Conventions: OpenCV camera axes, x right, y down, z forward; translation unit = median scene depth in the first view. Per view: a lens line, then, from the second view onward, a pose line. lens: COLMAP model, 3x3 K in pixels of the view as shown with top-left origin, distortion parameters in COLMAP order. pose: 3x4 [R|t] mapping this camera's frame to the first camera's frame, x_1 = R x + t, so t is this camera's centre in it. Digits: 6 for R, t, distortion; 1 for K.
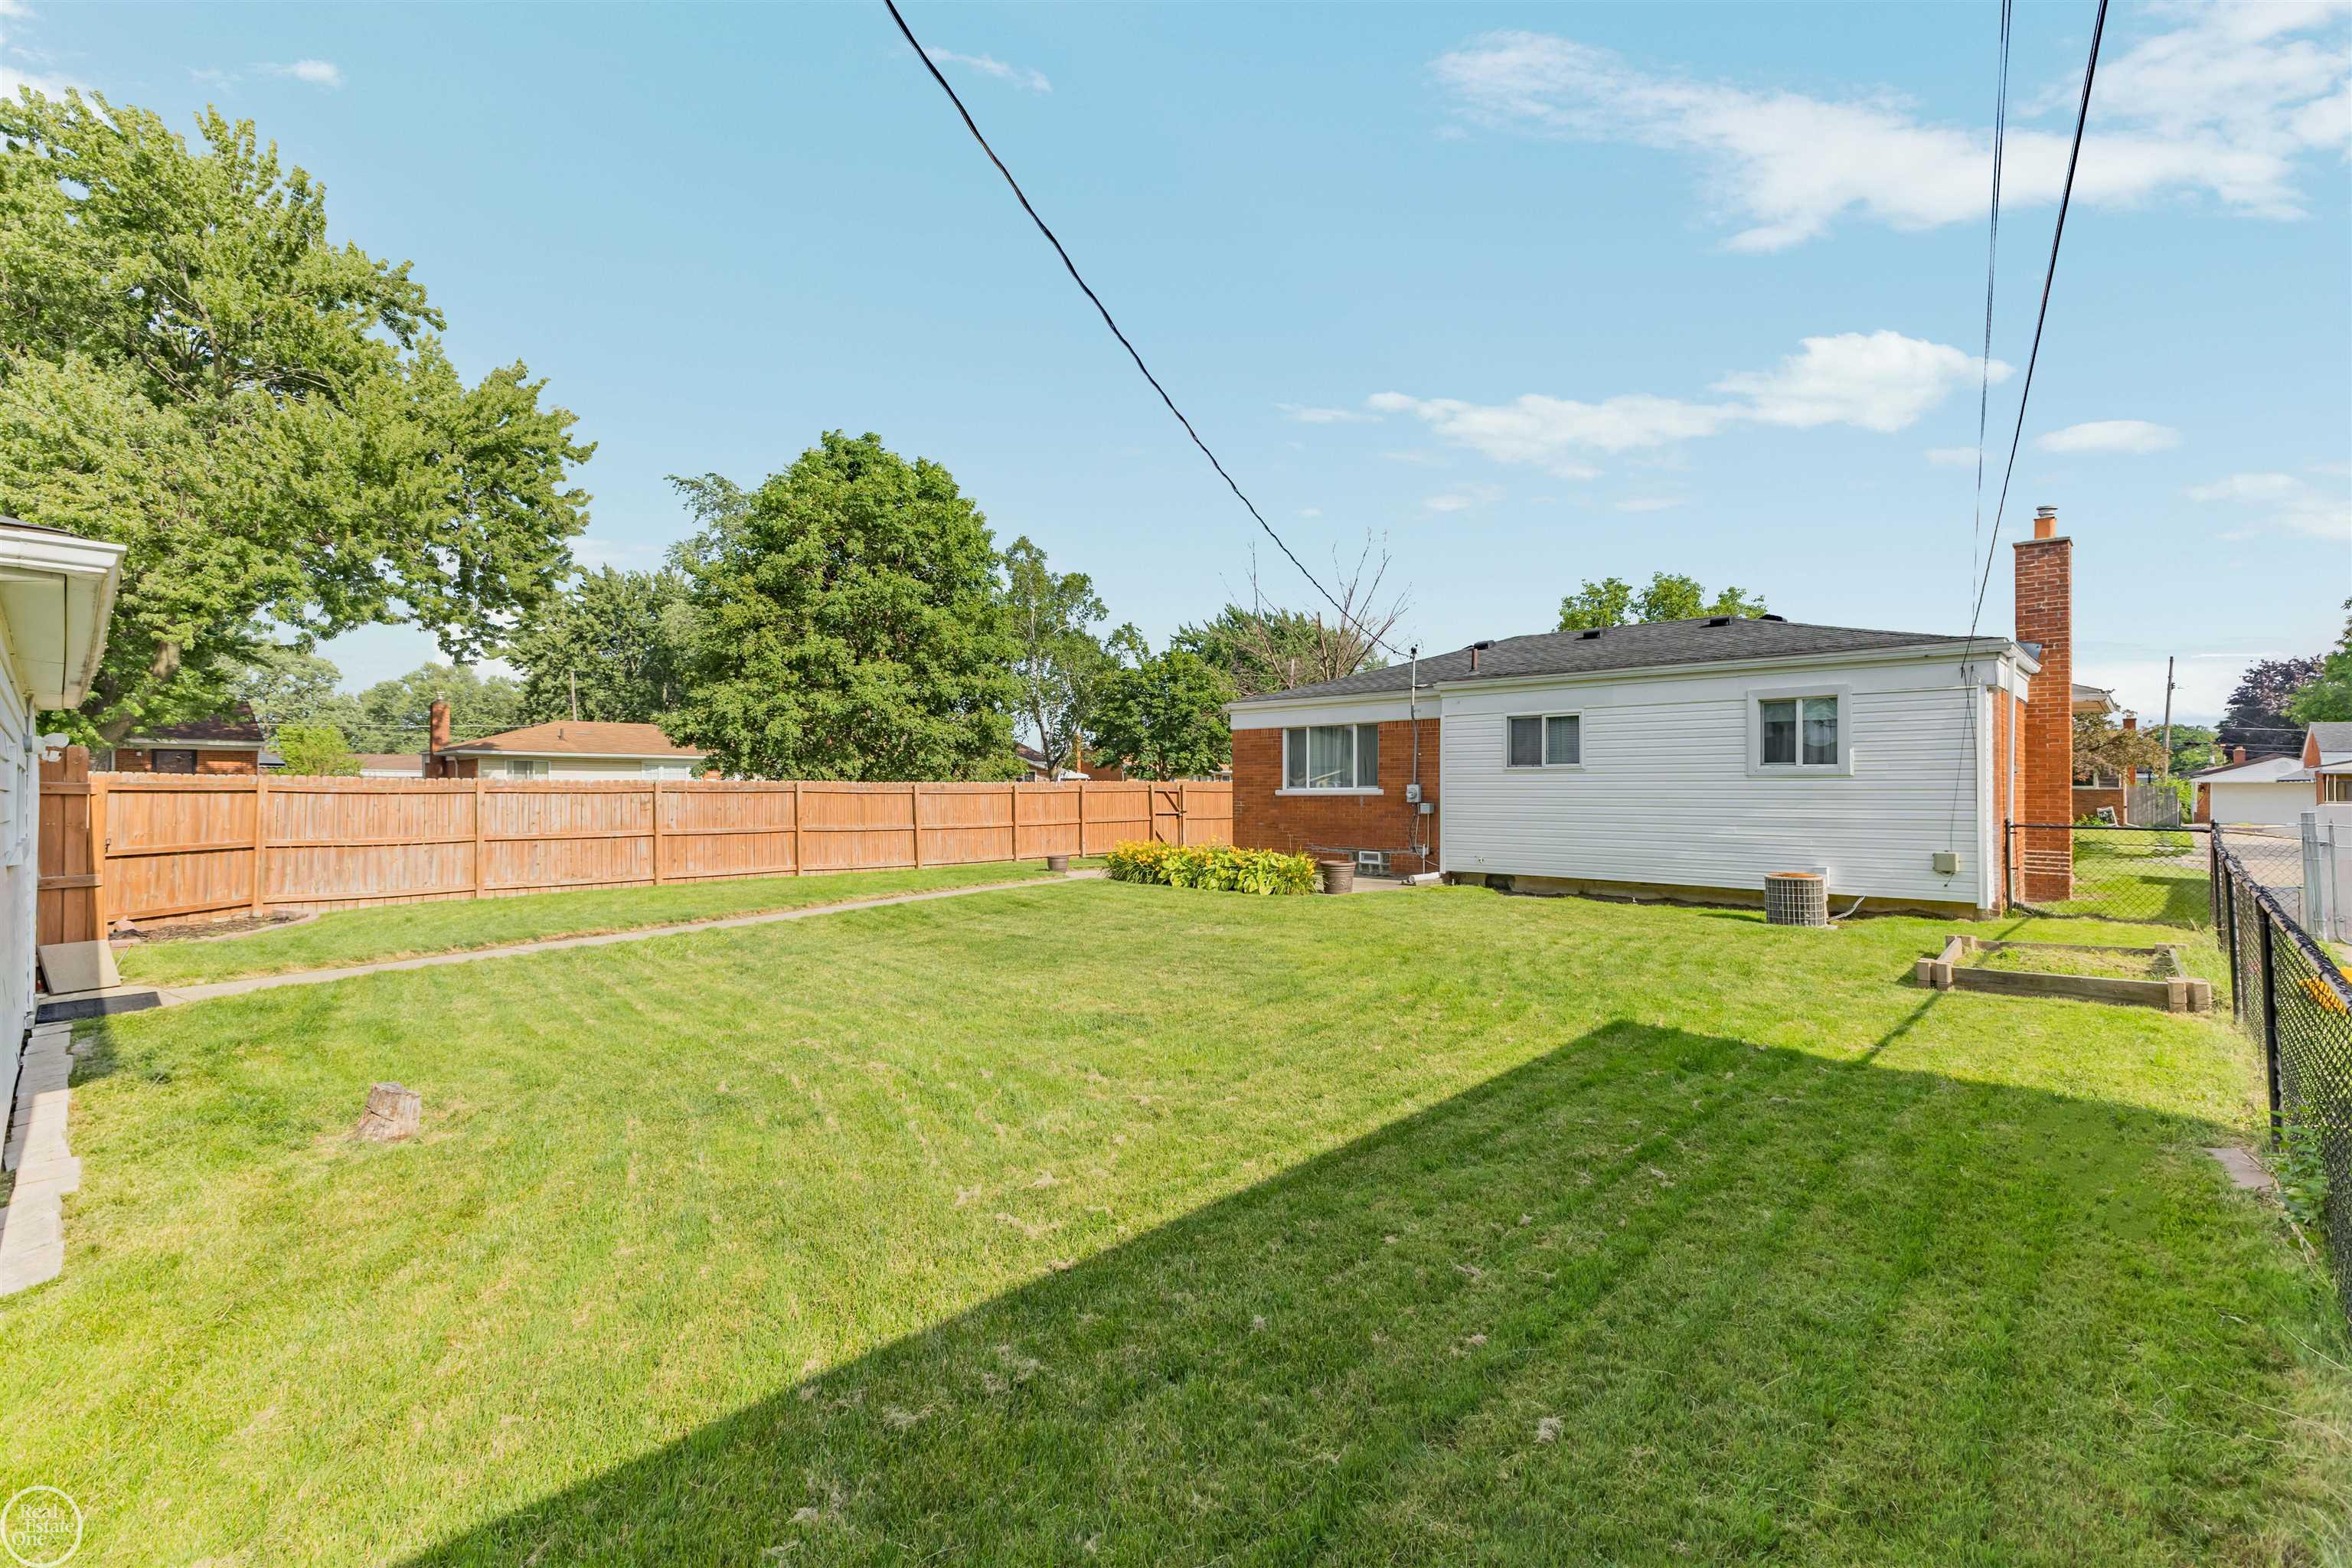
lens RADIAL K [[988.3, 0, 1190.0], [0, 988.3, 797.9], [0, 0, 1]] dist [0.000575, 0.001152]
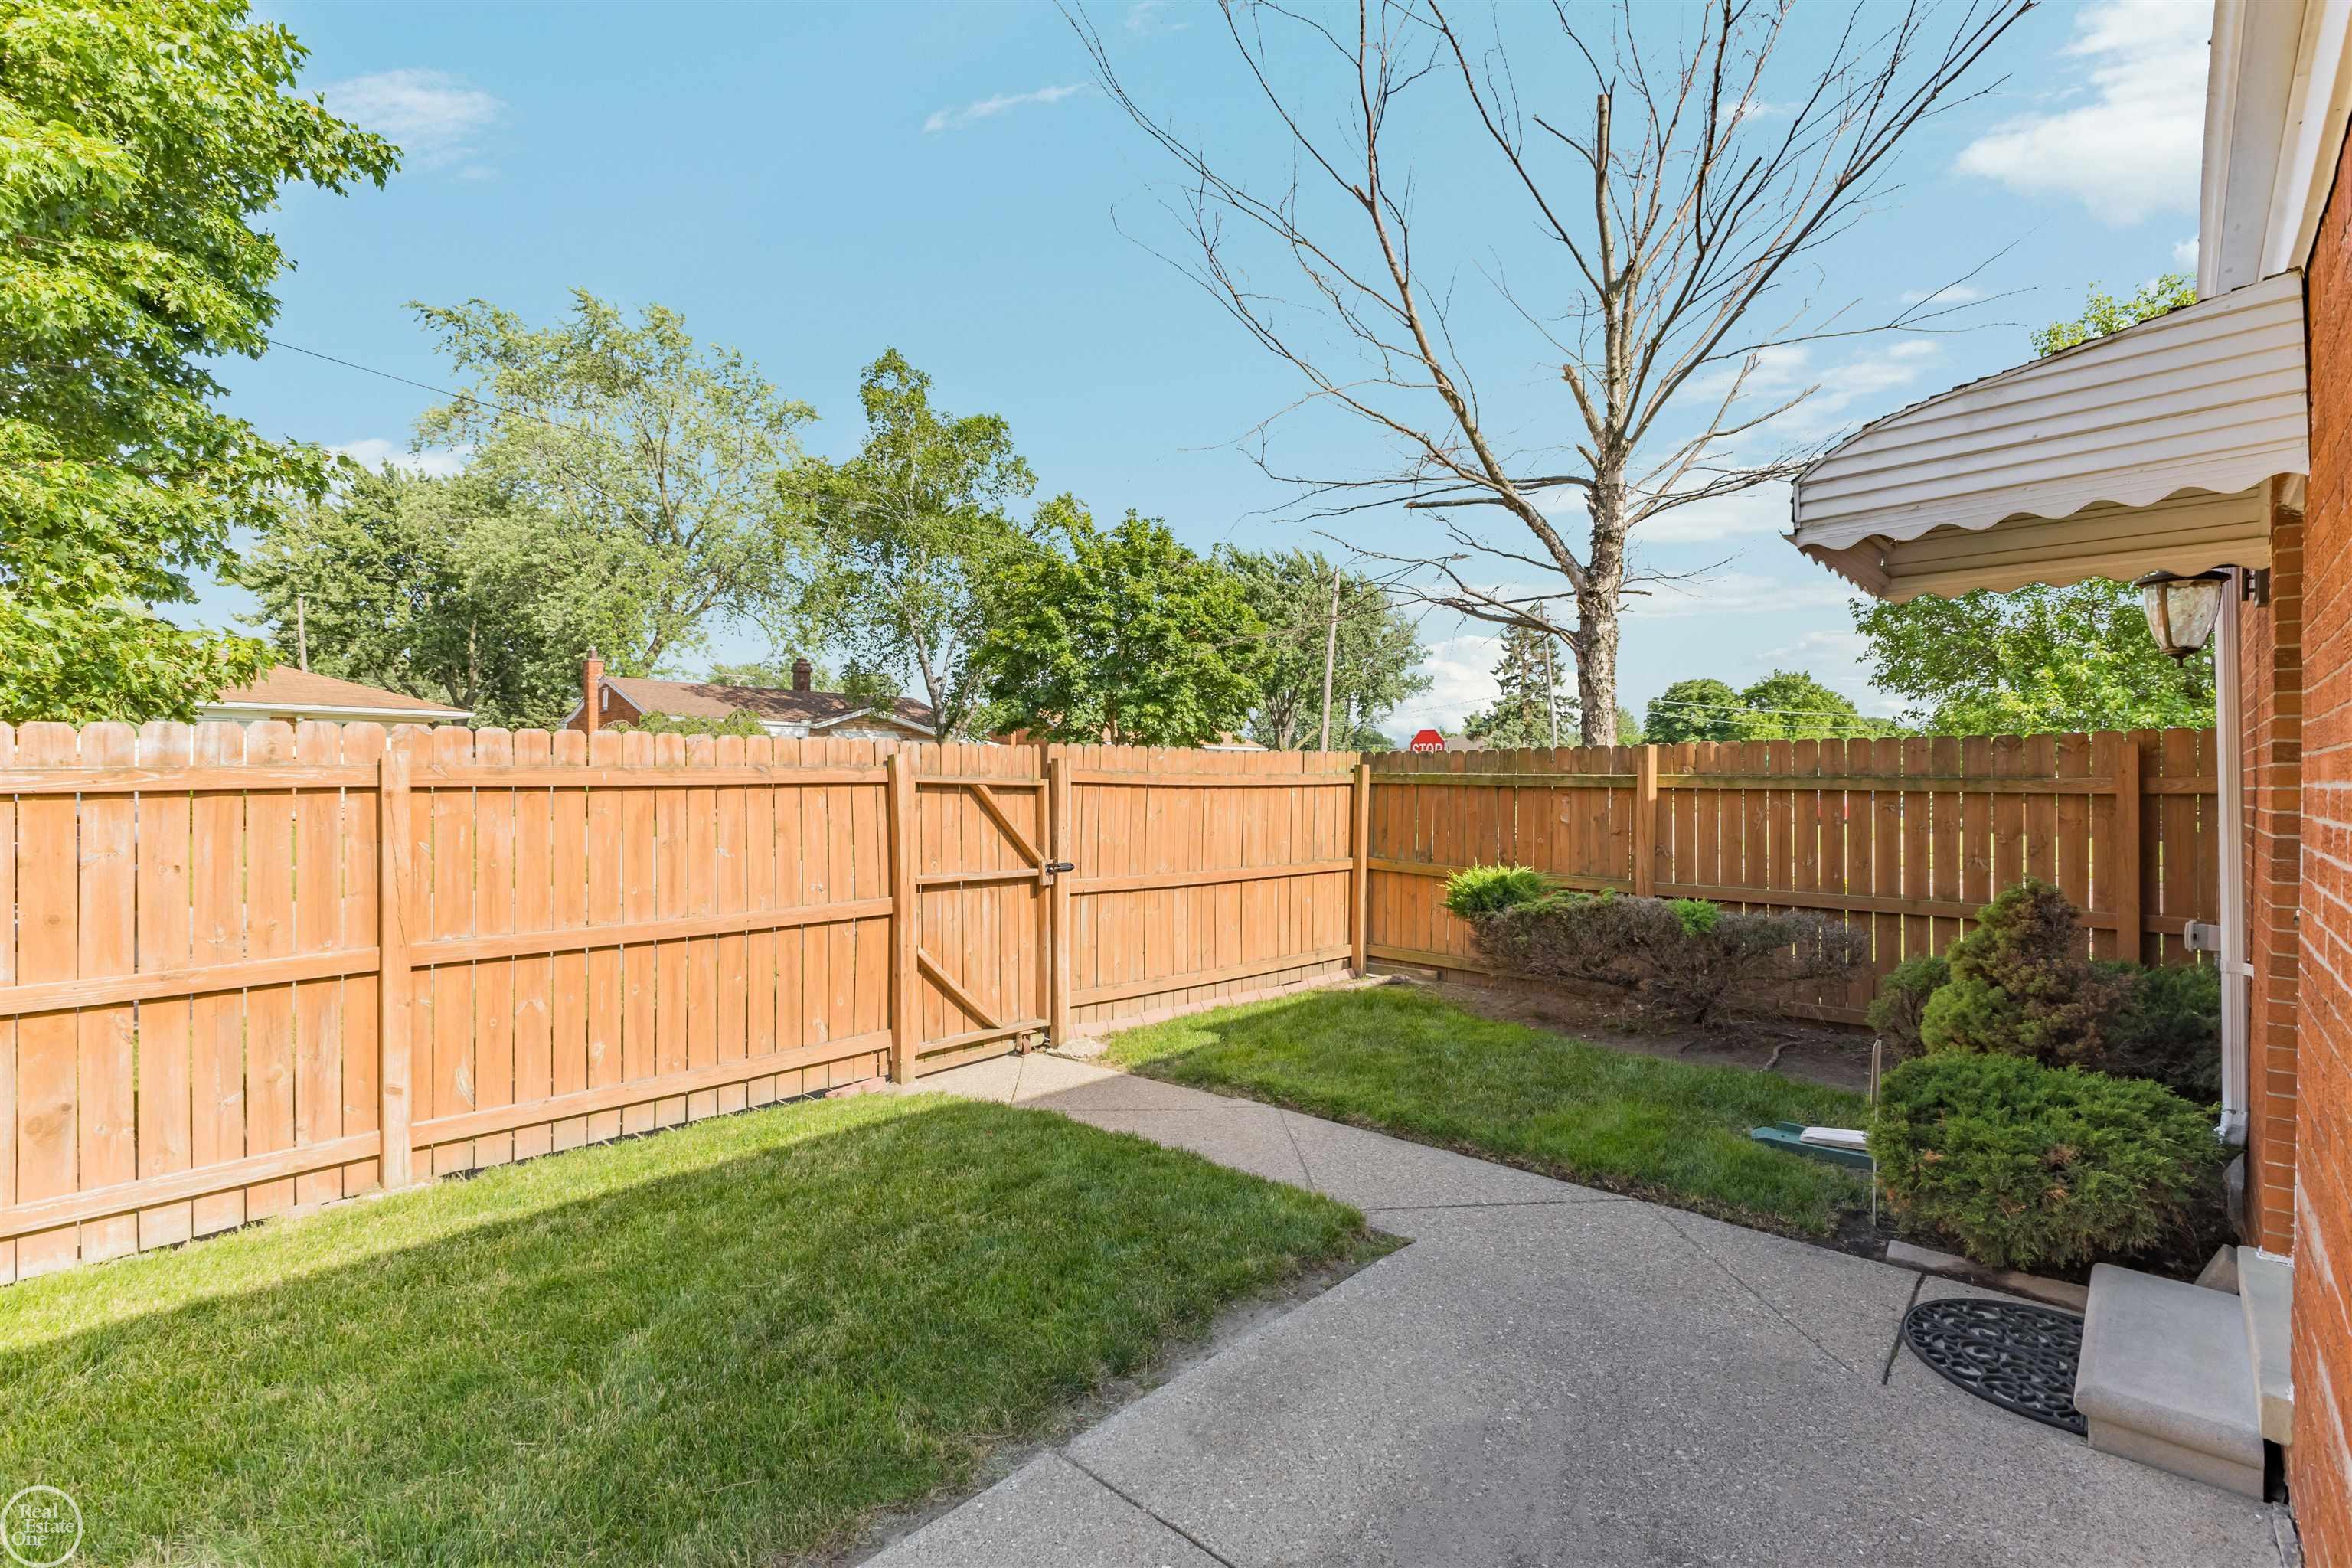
lens RADIAL K [[1070.4, 0, 1171.7], [0, 1070.4, 786.9], [0, 0, 1]] dist [0.001487, 0.000605]
pose [[0.999881, 0.007333, -0.013583, 0.012557], [-0.007230, 0.999945, 0.007601, -0.004377], [0.013638, -0.007502, 0.999879, 0.372332]]
